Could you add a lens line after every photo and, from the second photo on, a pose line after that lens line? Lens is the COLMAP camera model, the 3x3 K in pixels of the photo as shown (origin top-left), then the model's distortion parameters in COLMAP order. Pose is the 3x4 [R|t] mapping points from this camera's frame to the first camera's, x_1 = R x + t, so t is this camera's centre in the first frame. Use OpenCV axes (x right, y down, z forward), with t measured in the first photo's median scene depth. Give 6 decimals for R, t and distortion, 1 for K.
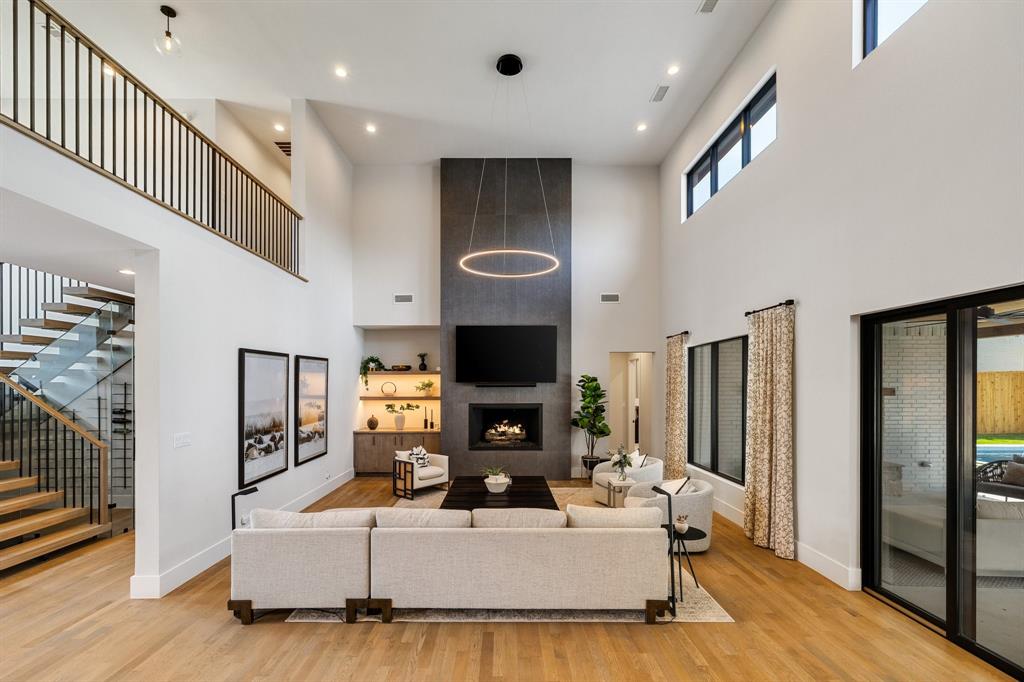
lens RADIAL K [[448.9, 0, 500.4], [0, 448.9, 383.0], [0, 0, 1]] dist [0.011130, -0.000595]
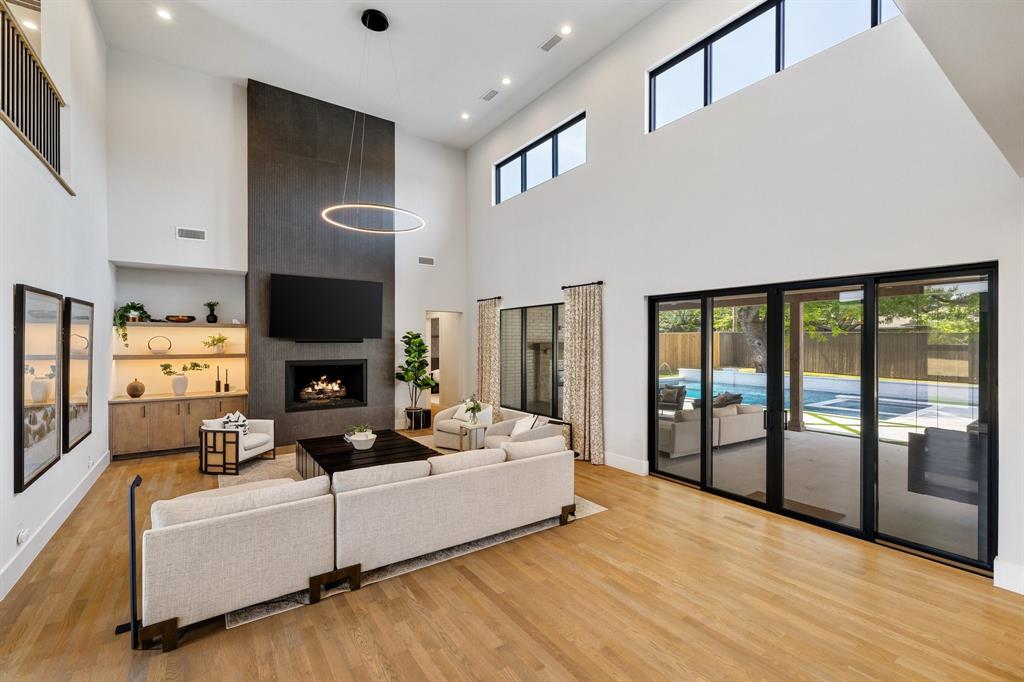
lens RADIAL K [[448.9, 0, 496.0], [0, 448.9, 334.7], [0, 0, 1]] dist [0.011130, -0.000595]
pose [[0.825647, 0.011289, 0.564075, -0.273884], [-0.006226, 0.999921, -0.010898, 0.000514], [-0.564153, 0.005486, 0.825652, 0.015020]]
